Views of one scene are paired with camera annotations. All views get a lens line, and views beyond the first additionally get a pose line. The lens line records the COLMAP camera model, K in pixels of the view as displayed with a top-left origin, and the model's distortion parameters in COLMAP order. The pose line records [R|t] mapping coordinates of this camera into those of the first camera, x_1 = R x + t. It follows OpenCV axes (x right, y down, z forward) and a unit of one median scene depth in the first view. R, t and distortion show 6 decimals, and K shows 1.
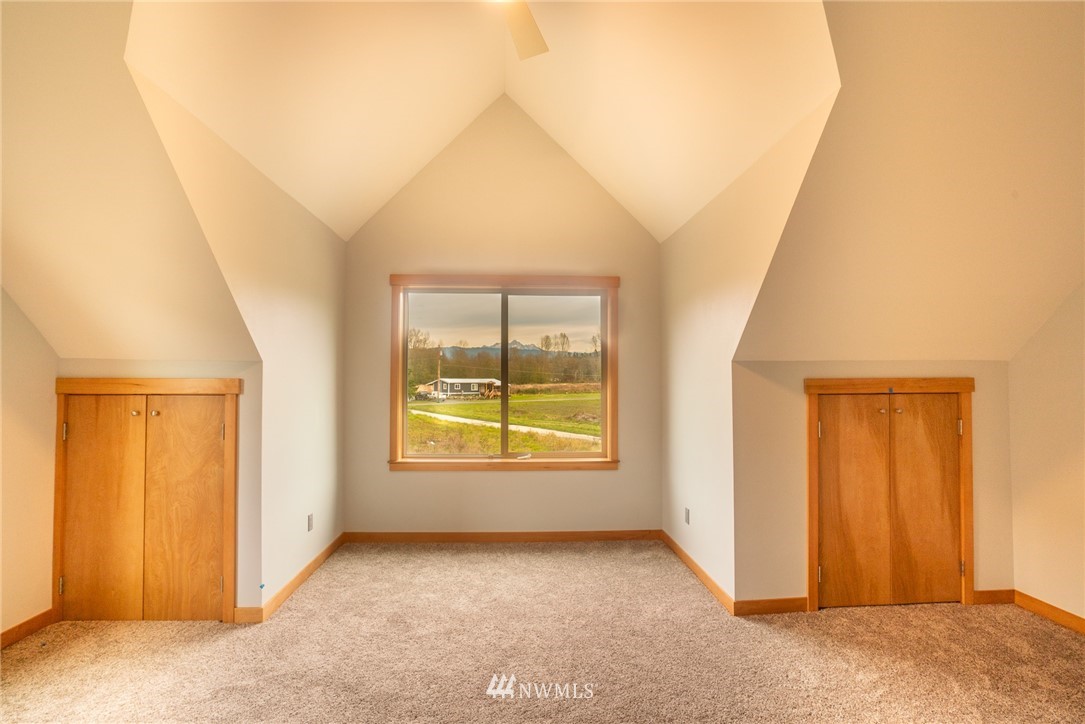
lens RADIAL K [[495.3, 0, 540.9], [0, 495.3, 358.2], [0, 0, 1]] dist [-0.050848, 0.018672]
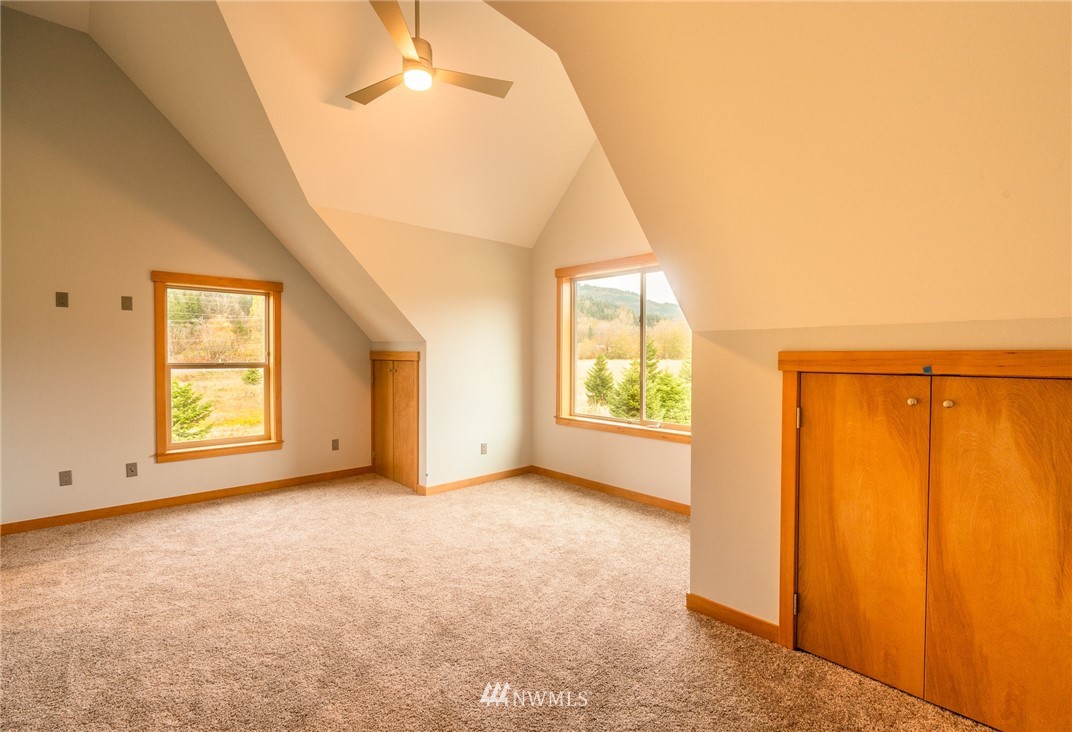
lens RADIAL K [[497.1, 0, 536.0], [0, 497.1, 366.0], [0, 0, 1]] dist [-0.001745, -0.000068]
pose [[0.638293, 0.021819, -0.769484, 0.889093], [0.028873, 0.998216, 0.052255, 0.012541], [0.769252, -0.055571, 0.636524, 0.193062]]
